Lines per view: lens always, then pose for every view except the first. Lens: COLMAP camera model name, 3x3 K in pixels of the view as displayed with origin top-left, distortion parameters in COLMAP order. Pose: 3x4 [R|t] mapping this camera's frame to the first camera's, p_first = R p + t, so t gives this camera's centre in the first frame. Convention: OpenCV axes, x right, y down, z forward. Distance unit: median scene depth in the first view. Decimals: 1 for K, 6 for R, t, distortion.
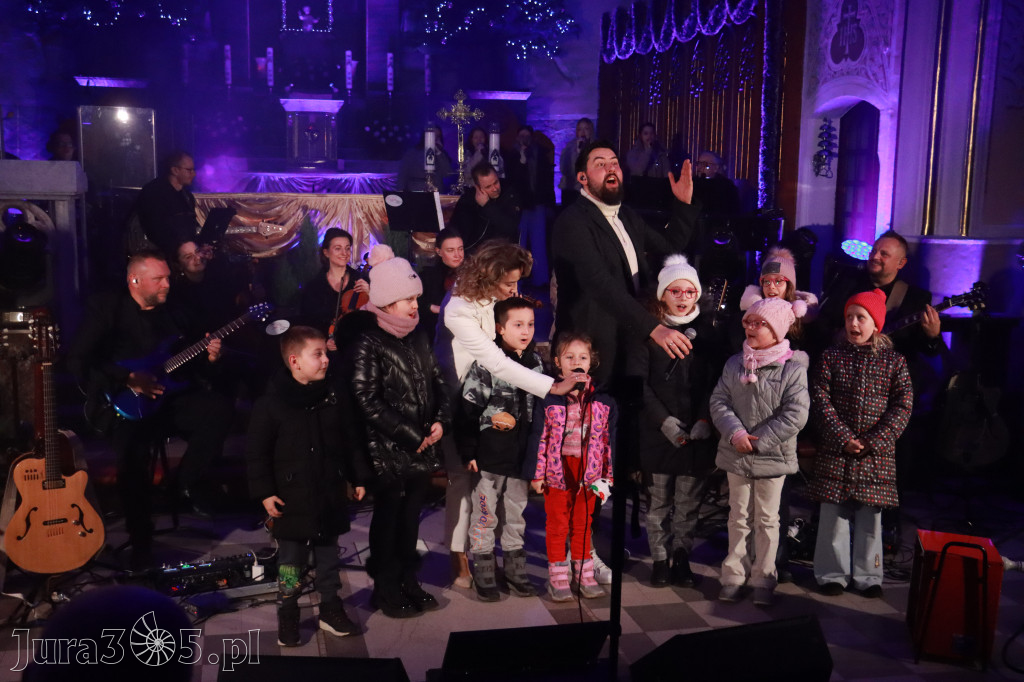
lens RADIAL K [[1155.1, 0, 507.7], [0, 1155.1, 344.2], [0, 0, 1]] dist [0.004269, 0.016241]
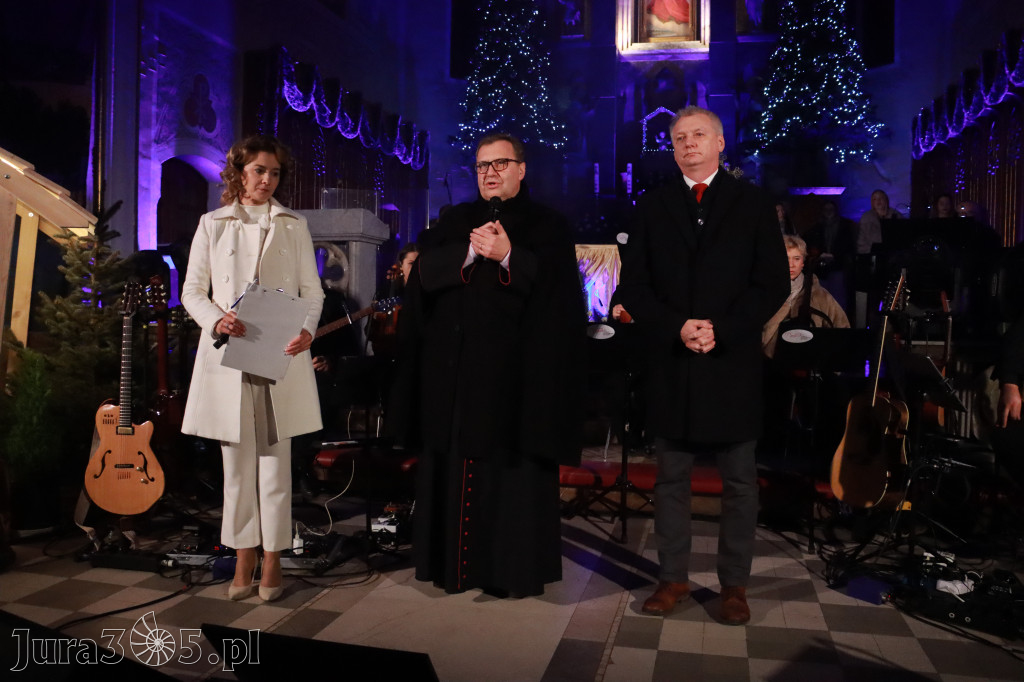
lens RADIAL K [[842.2, 0, 514.4], [0, 842.2, 338.9], [0, 0, 1]] dist [-0.192108, 0.166998]
pose [[0.896422, 0.015073, -0.442945, 0.164103], [-0.064064, 0.993332, -0.095850, 0.053617], [0.438547, 0.114299, 0.891410, 0.299190]]
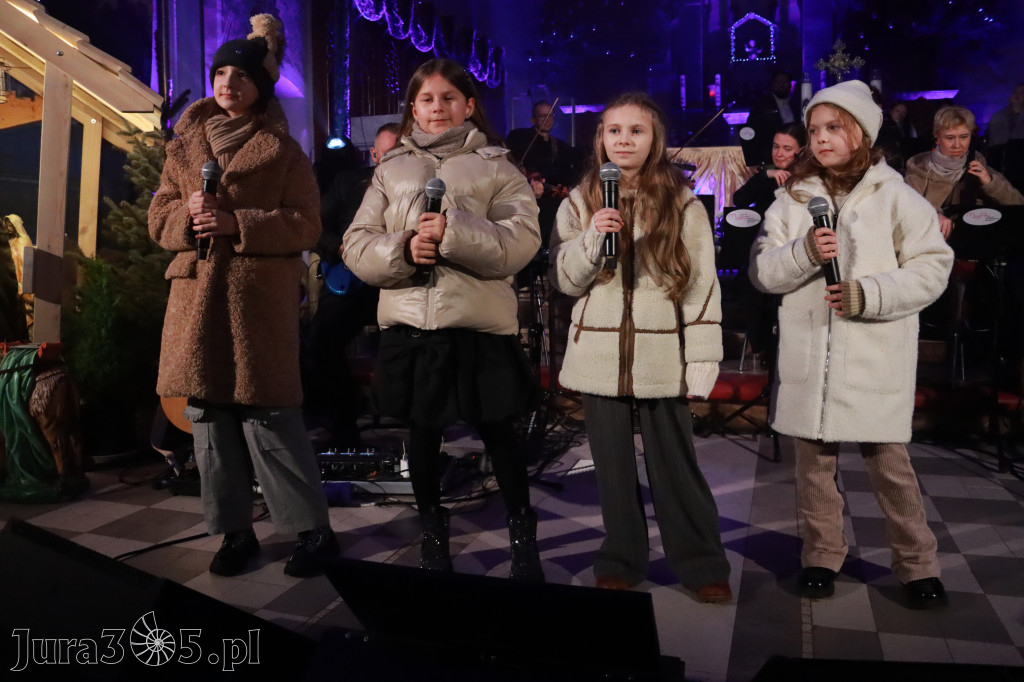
lens RADIAL K [[841.8, 0, 512.0], [0, 841.8, 341.0], [0, 0, 1]] dist [-0.190468, 0.163179]
pose [[0.857275, 0.033707, -0.513755, 0.100179], [-0.049291, 0.998644, -0.016729, 0.075656], [0.512494, 0.039665, 0.857774, 0.350467]]
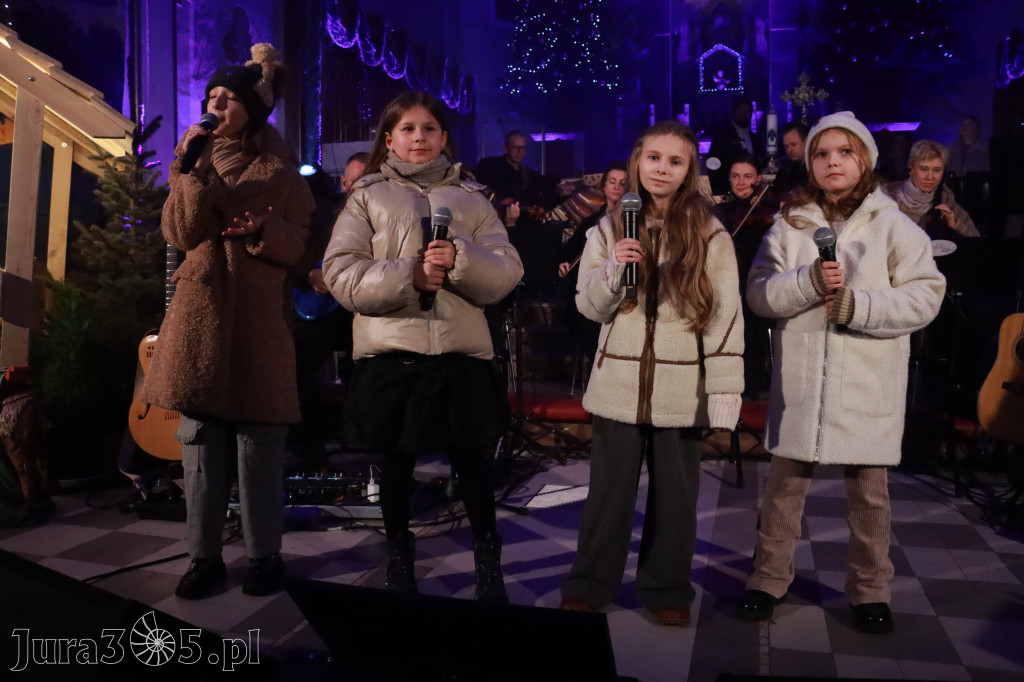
lens RADIAL K [[841.8, 0, 512.0], [0, 841.8, 341.0], [0, 0, 1]] dist [-0.190468, 0.163179]
pose [[0.874424, 0.022857, -0.484623, 0.105709], [-0.052765, 0.997445, -0.048163, 0.074844], [0.482284, 0.067686, 0.873396, 0.345732]]
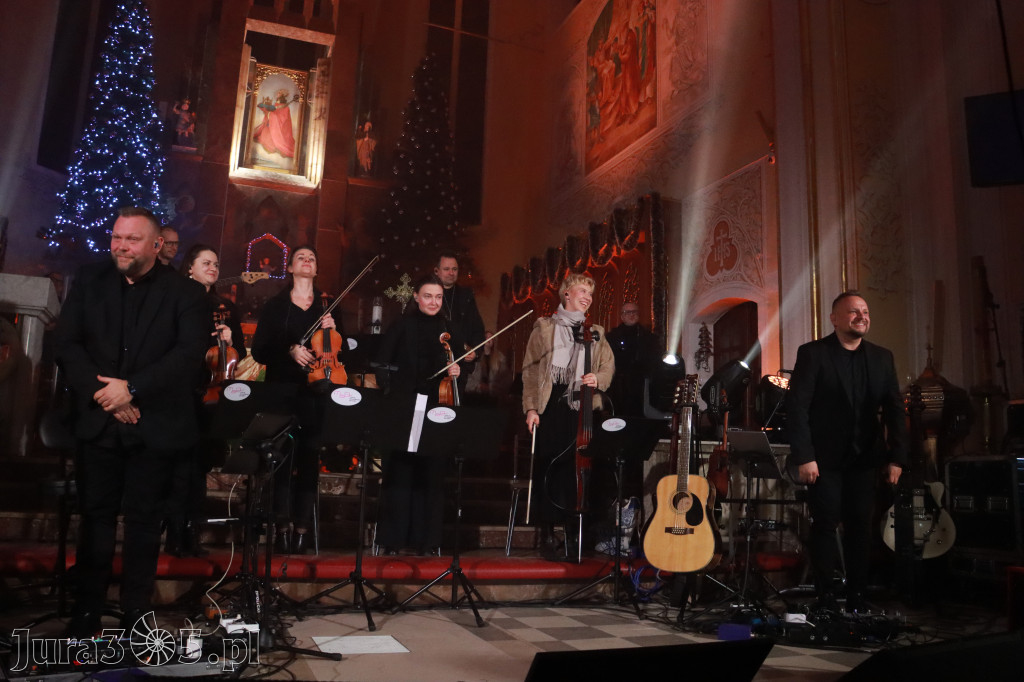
lens RADIAL K [[842.2, 0, 514.4], [0, 842.2, 338.9], [0, 0, 1]] dist [-0.192108, 0.166998]
pose [[0.989236, 0.041143, 0.140423, -0.060444], [0.001916, 0.955934, -0.293575, 0.106170], [-0.146314, 0.290684, 0.945566, 0.273653]]
